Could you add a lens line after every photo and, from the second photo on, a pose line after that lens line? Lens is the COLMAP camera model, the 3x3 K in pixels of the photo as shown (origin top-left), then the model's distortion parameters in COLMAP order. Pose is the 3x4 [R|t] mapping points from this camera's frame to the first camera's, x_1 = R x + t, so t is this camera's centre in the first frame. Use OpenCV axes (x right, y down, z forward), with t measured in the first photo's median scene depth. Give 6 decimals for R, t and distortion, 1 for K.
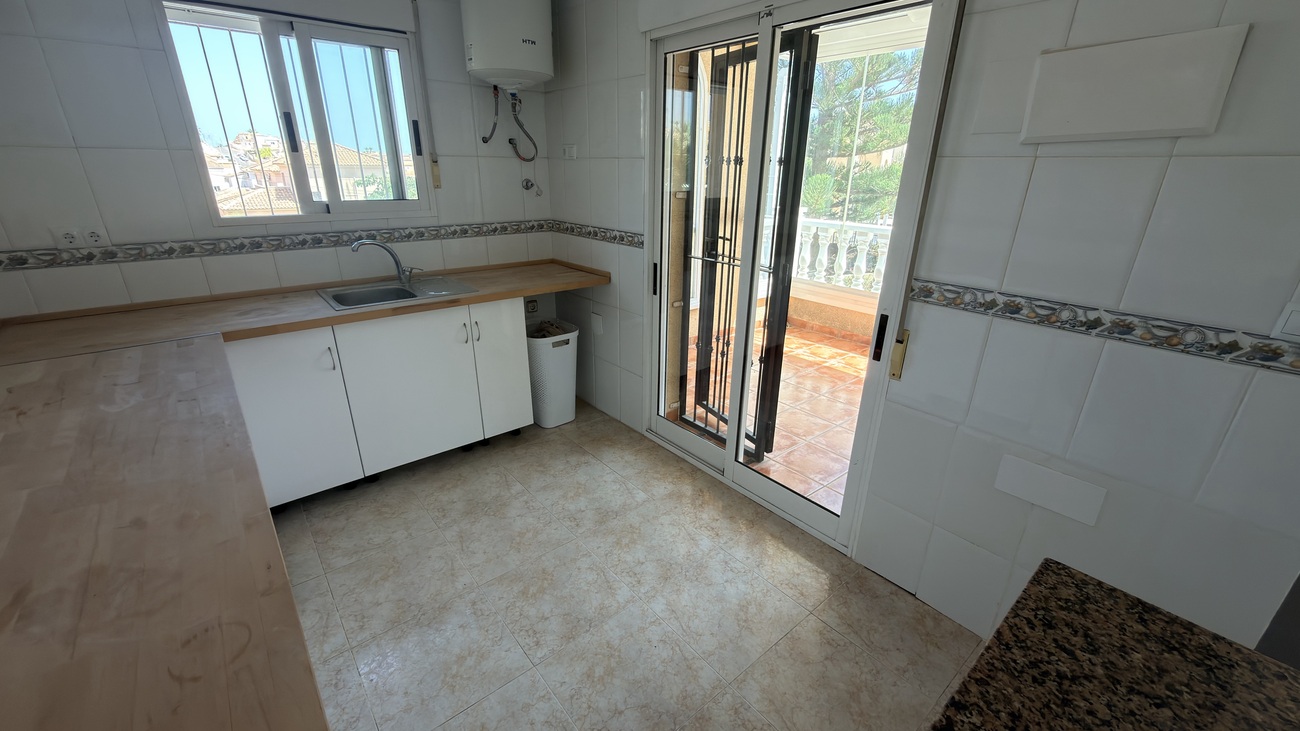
lens RADIAL K [[520.4, 0, 650.5], [0, 520.4, 366.6], [0, 0, 1]] dist [-0.000292, 0.000016]
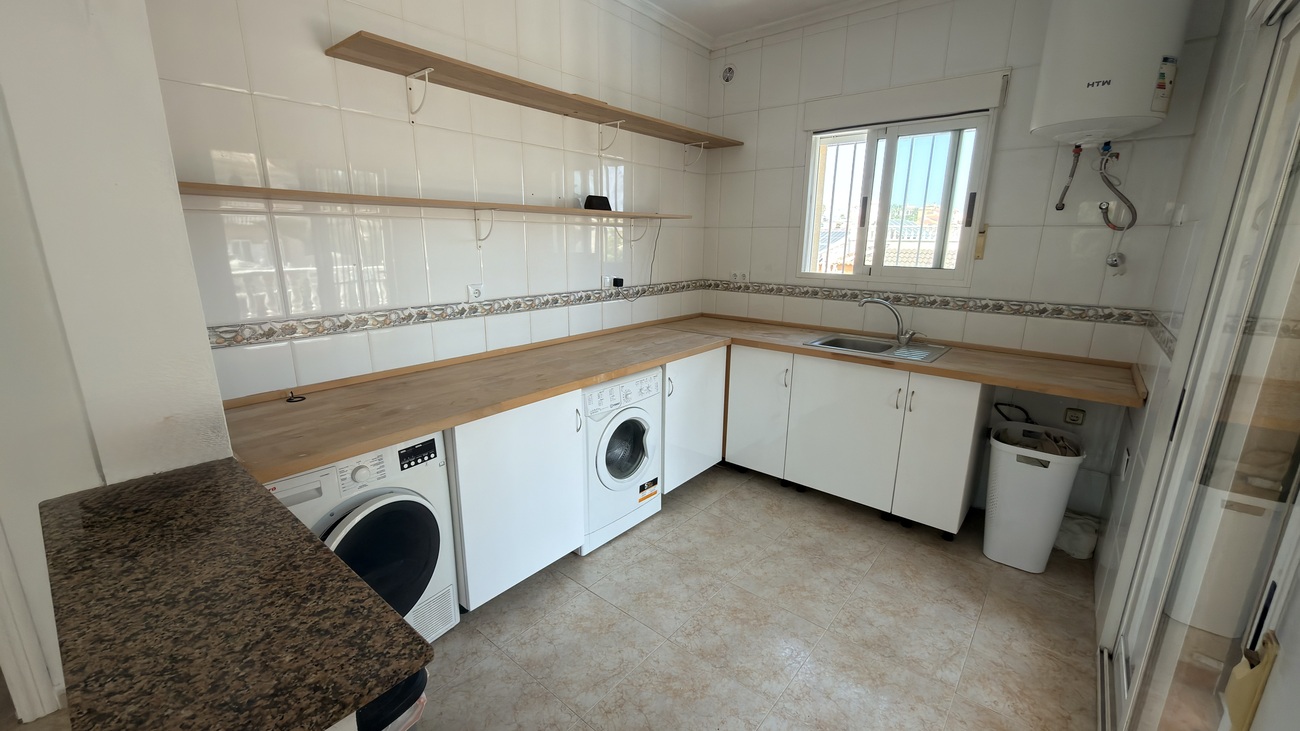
lens RADIAL K [[520.4, 0, 650.1], [0, 520.4, 367.0], [0, 0, 1]] dist [-0.000292, 0.000016]
pose [[0.177884, 0.225907, -0.957770, 0.617280], [-0.361228, 0.920336, 0.149988, -0.122998], [0.915353, 0.319293, 0.245317, 0.392856]]
